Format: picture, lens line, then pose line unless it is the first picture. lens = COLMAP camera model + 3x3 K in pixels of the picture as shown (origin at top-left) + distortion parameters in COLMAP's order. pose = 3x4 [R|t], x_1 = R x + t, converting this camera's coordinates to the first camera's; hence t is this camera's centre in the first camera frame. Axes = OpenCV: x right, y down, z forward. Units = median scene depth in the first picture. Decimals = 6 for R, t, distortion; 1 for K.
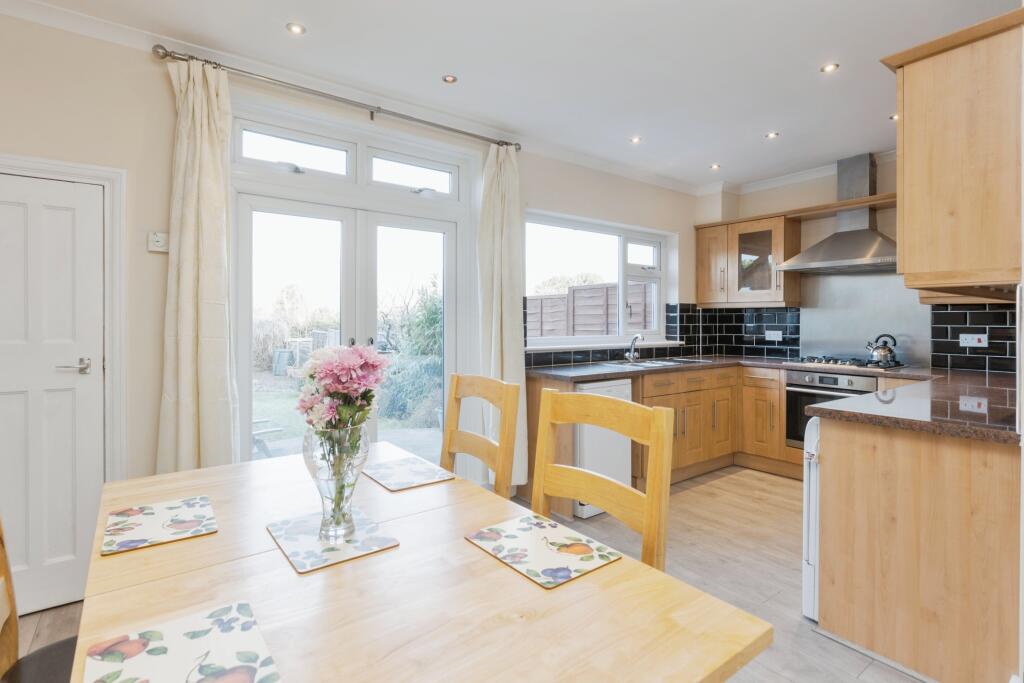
lens RADIAL K [[498.7, 0, 538.6], [0, 498.7, 321.1], [0, 0, 1]] dist [0.000611, 0.000134]
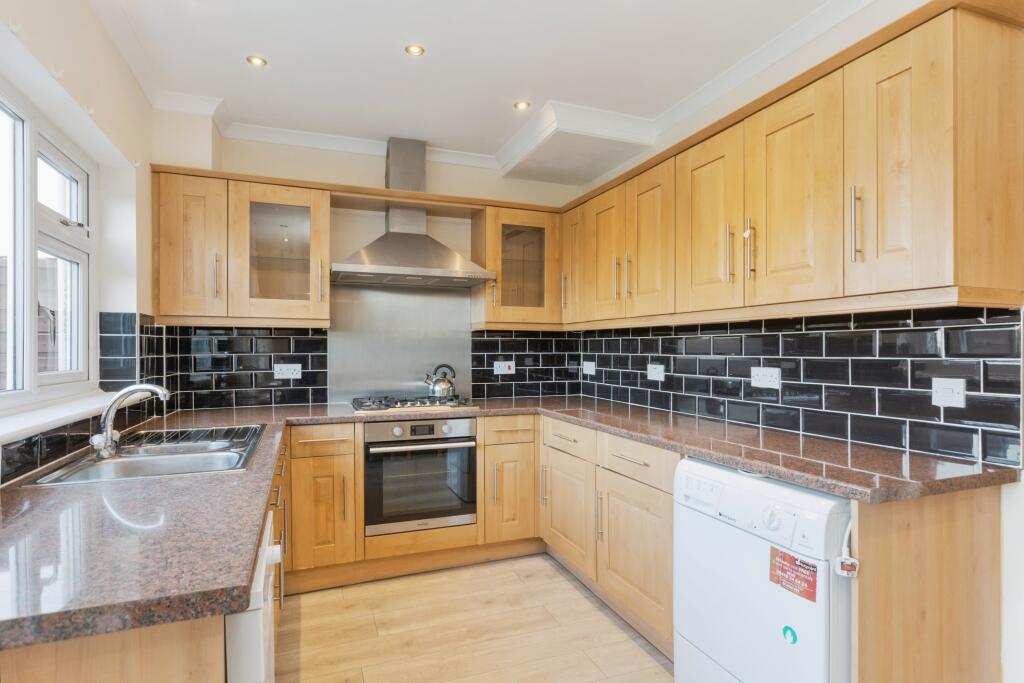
lens RADIAL K [[518.1, 0, 488.8], [0, 518.1, 349.9], [0, 0, 1]] dist [0.001819, 0.000386]
pose [[0.317154, -0.006447, 0.948352, -0.090548], [0.002871, 0.999979, 0.005838, -0.002039], [-0.948370, 0.000871, 0.317166, 0.541777]]
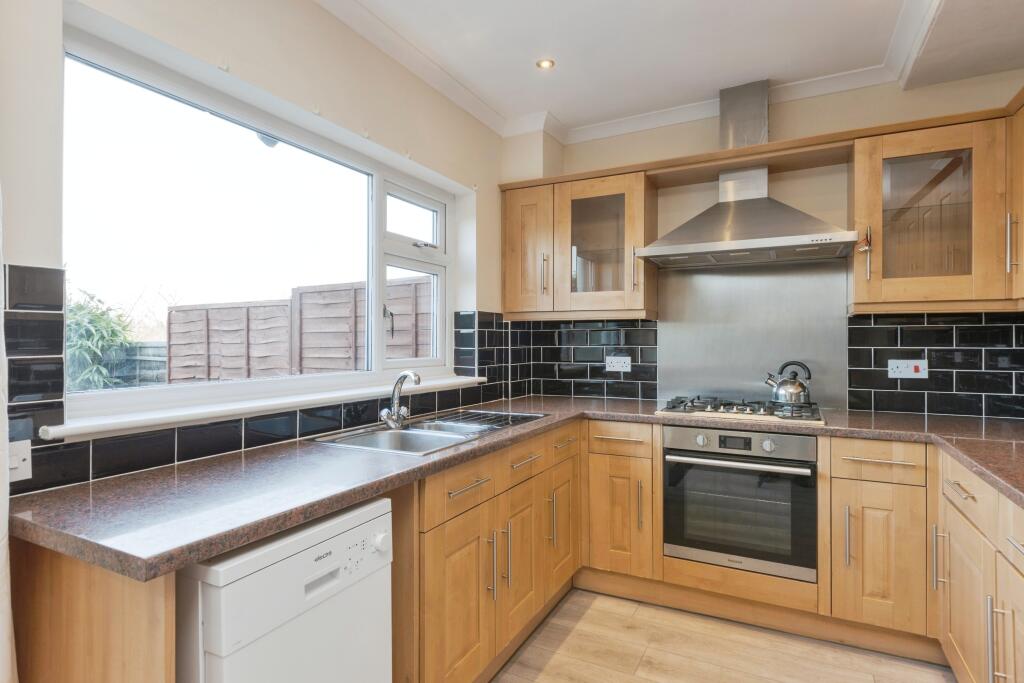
lens RADIAL K [[515.4, 0, 530.1], [0, 515.4, 340.0], [0, 0, 1]] dist [0.001929, 0.000326]
pose [[0.905599, -0.002980, 0.424125, 0.086545], [0.004326, 0.999988, -0.002211, -0.000900], [-0.424113, 0.003837, 0.905601, 0.450340]]
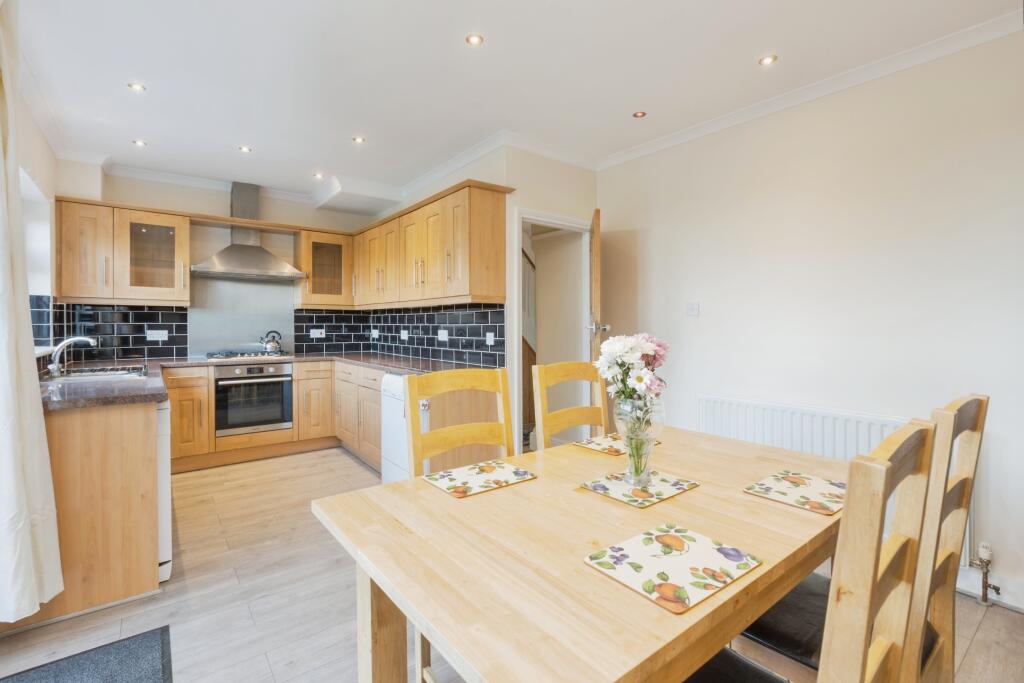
lens RADIAL K [[459.1, 0, 477.2], [0, 459.1, 330.3], [0, 0, 1]] dist [-0.000580, -0.000304]
pose [[0.050074, -0.016800, 0.998604, -0.390811], [-0.001190, 0.999857, 0.016881, 0.003901], [-0.998745, -0.002034, 0.050047, 0.341406]]
